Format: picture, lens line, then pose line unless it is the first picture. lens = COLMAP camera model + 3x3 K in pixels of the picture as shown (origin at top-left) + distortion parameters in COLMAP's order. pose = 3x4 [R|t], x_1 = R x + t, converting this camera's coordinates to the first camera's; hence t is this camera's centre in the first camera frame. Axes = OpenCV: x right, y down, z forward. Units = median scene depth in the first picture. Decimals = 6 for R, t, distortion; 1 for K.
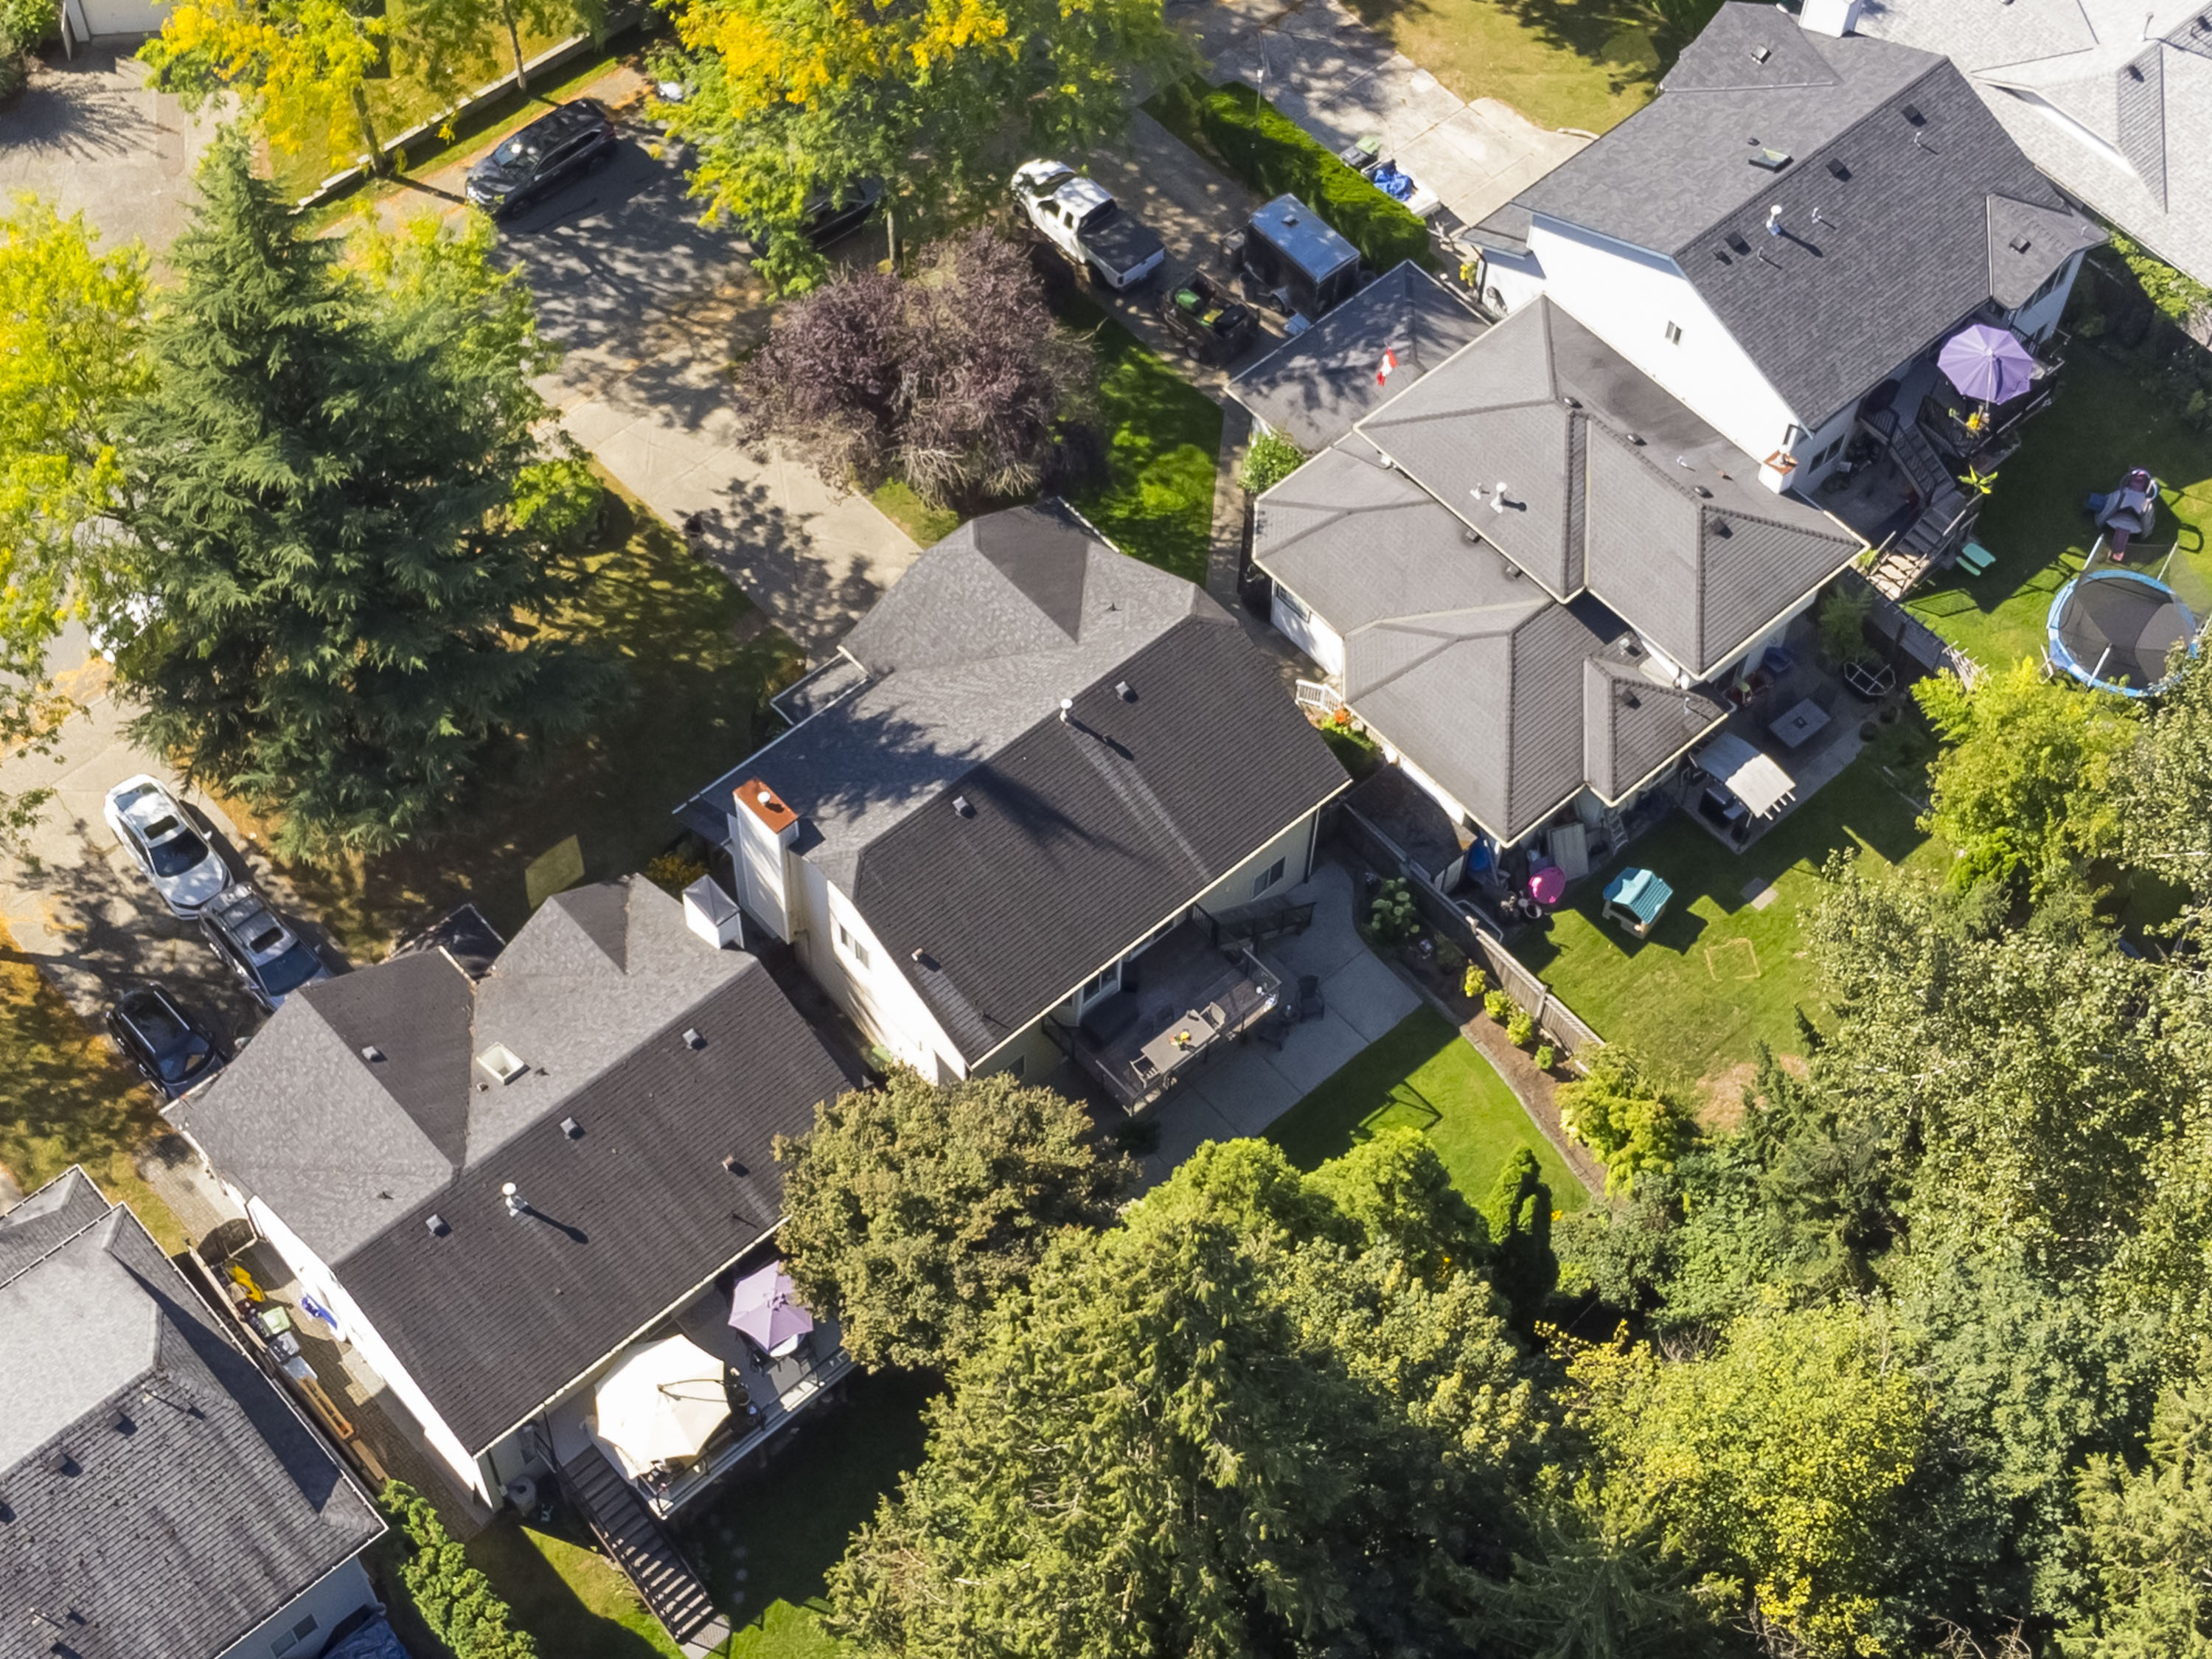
lens RADIAL K [[3377.6, 0, 1085.5], [0, 3377.6, 825.5], [0, 0, 1]] dist [0.055980, 0.000000]
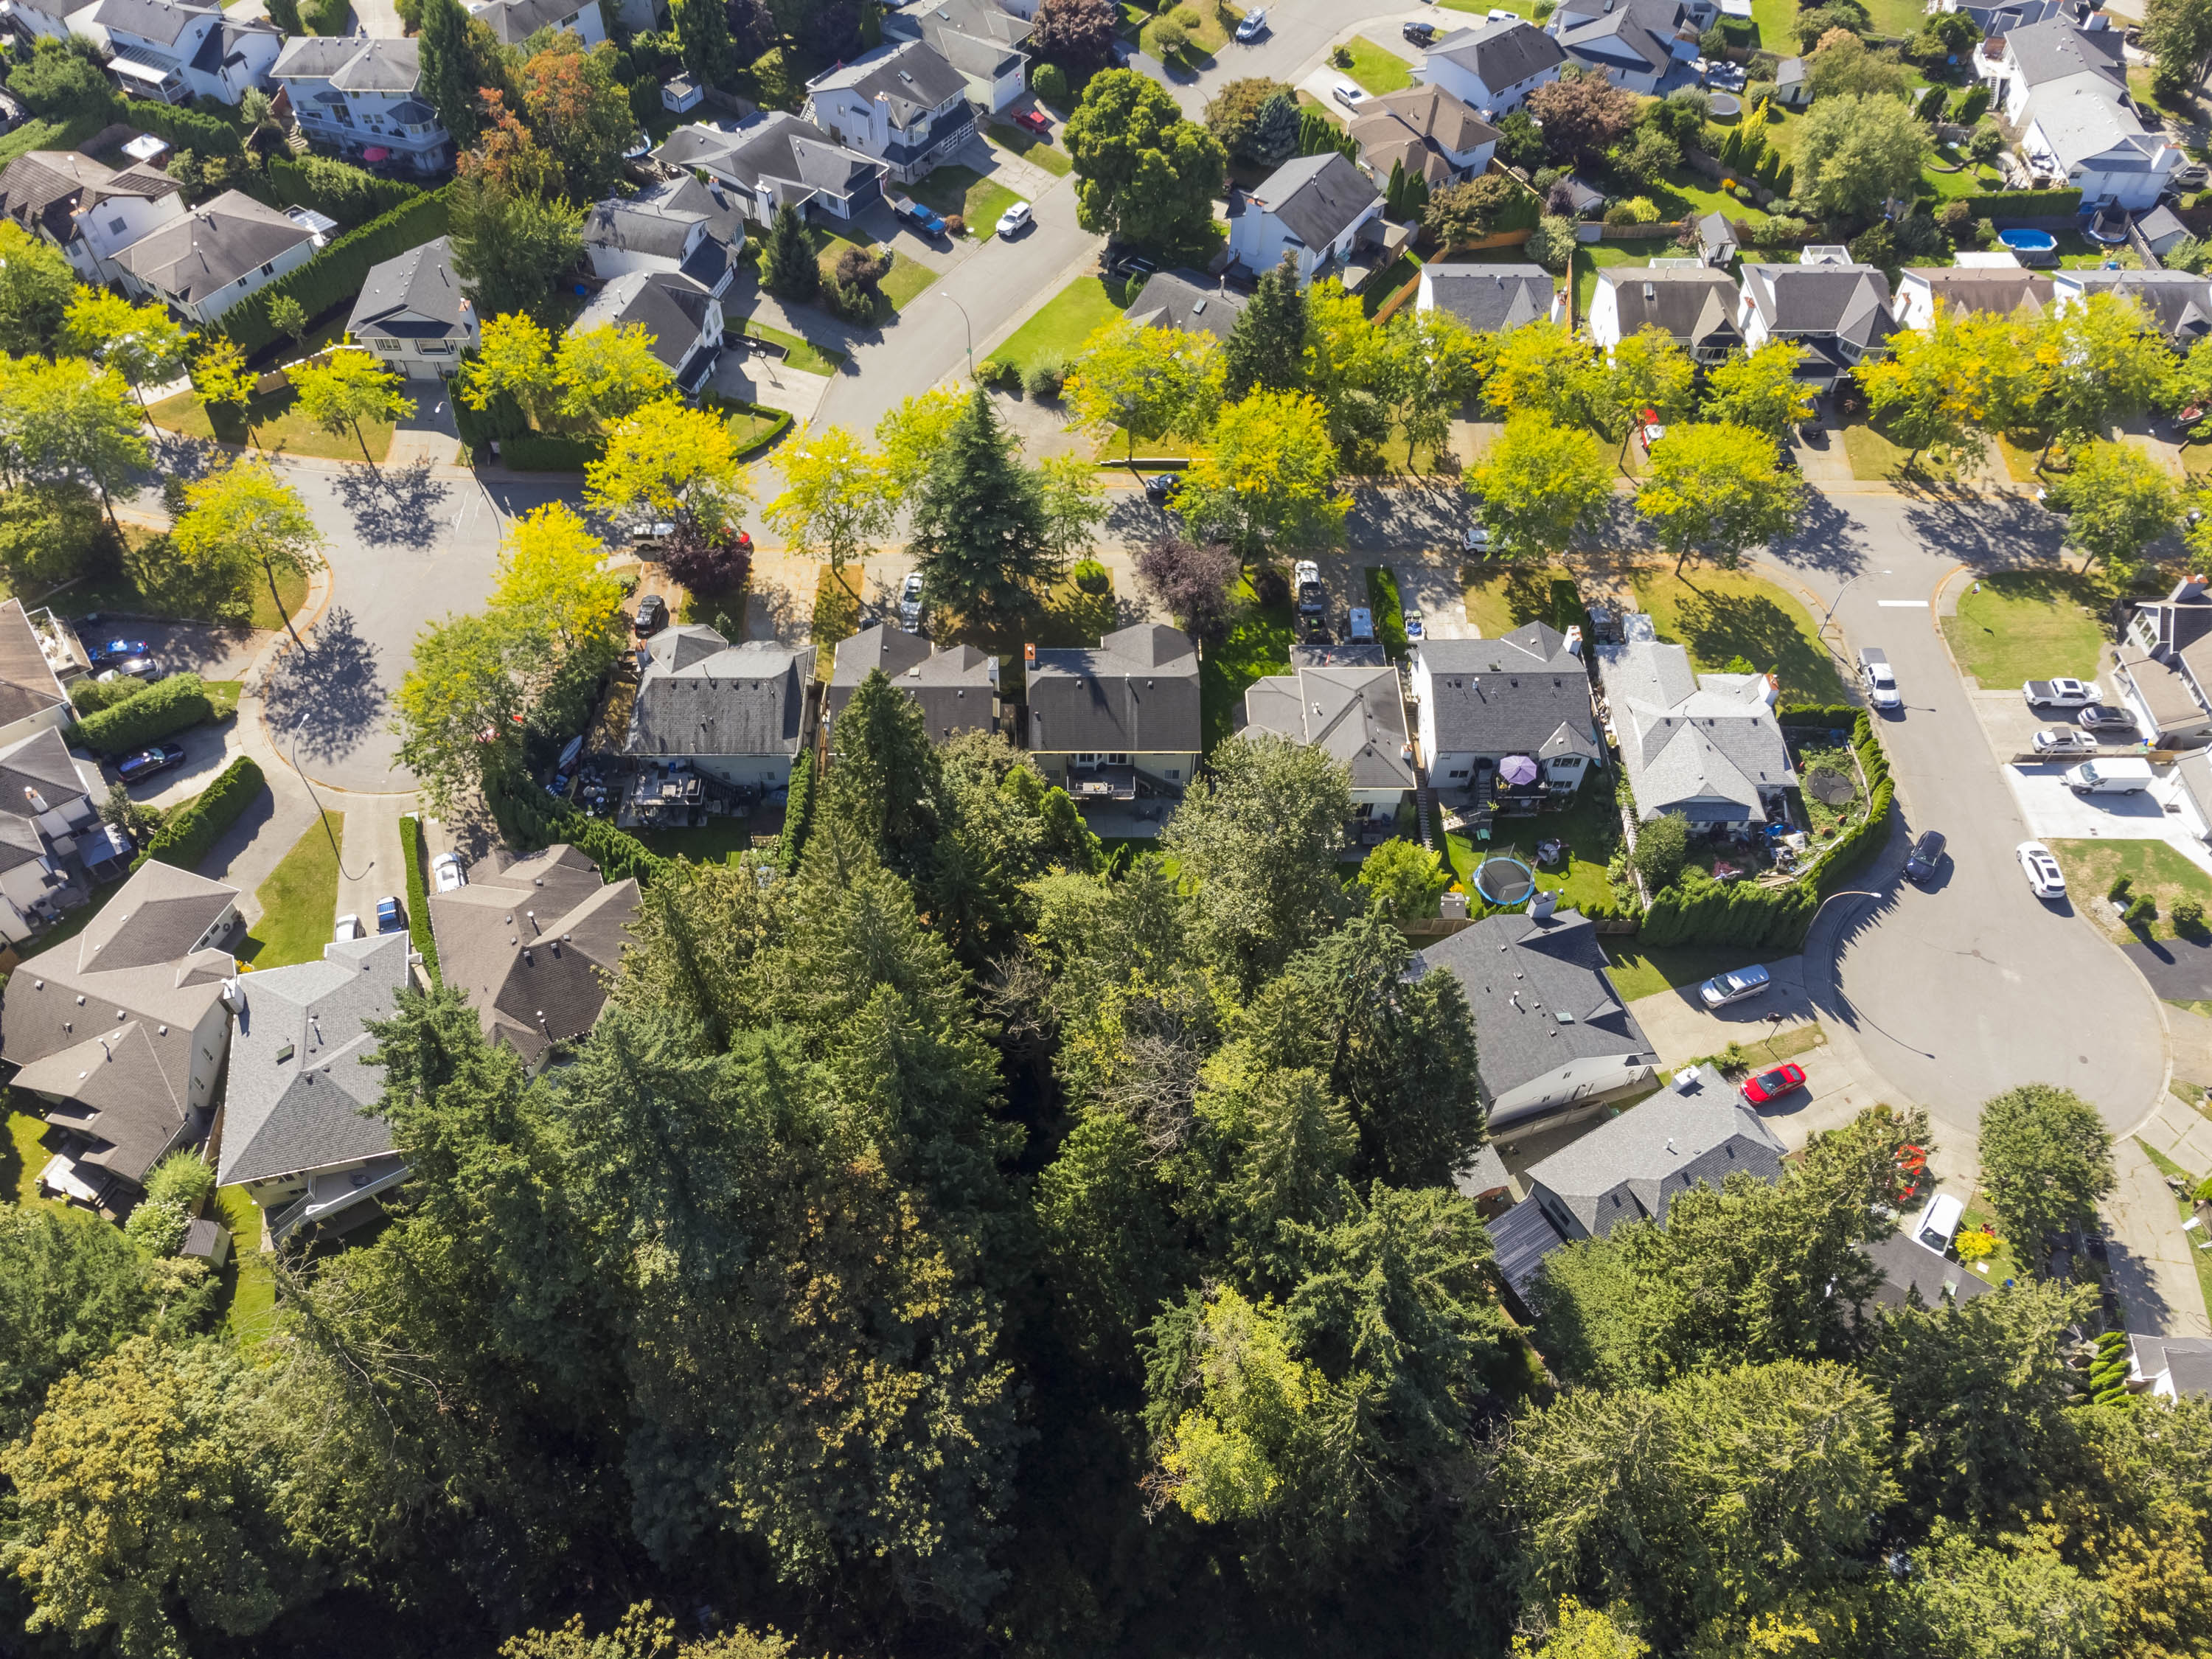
lens RADIAL K [[1684.8, 0, 1102.4], [0, 1684.8, 811.2], [0, 0, 1]] dist [0.013168, 0.006644]
pose [[0.755092, 0.511118, -0.410603, 0.634636], [-0.546540, 0.836643, 0.036373, 0.023253], [0.362119, 0.196946, 0.911088, -0.344405]]
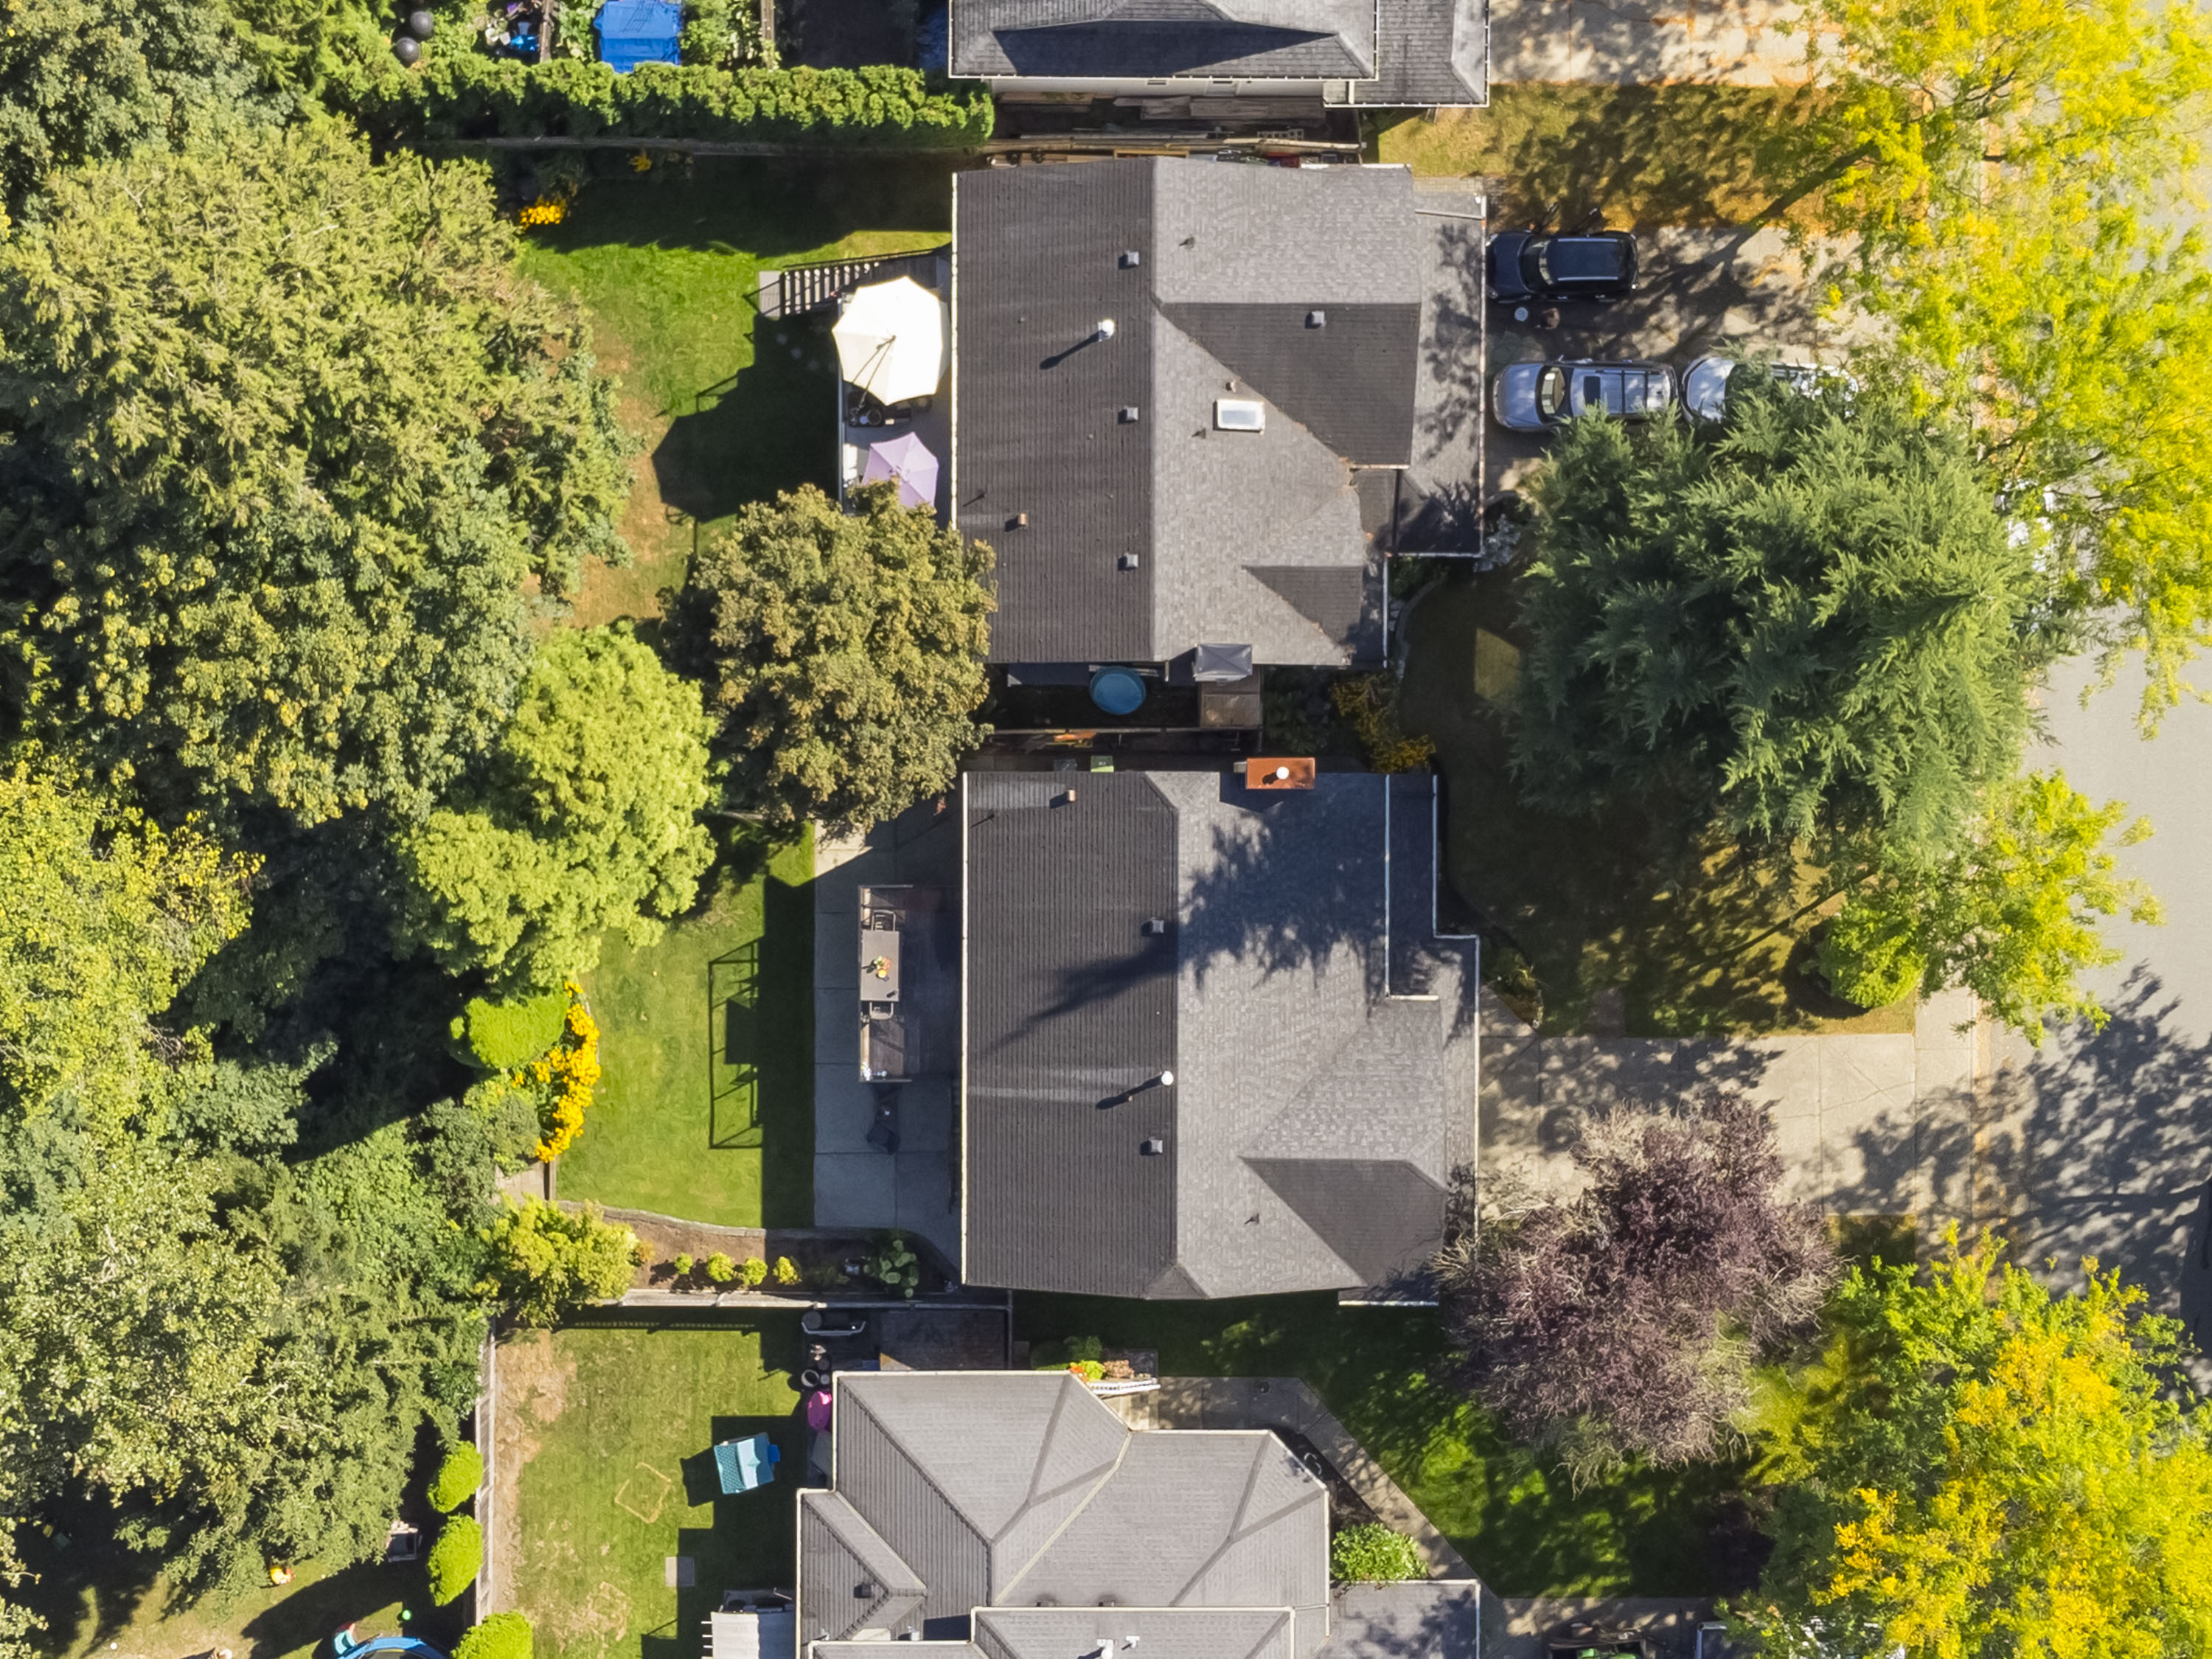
lens RADIAL K [[3262.6, 0, 1090.3], [0, 3262.6, 821.3], [0, 0, 1]] dist [0.048573, 0.000000]
pose [[-0.666980, 0.744740, -0.022340, -0.024195], [-0.638312, -0.555684, 0.532703, -0.464772], [0.384312, 0.369563, 0.846007, 0.162499]]
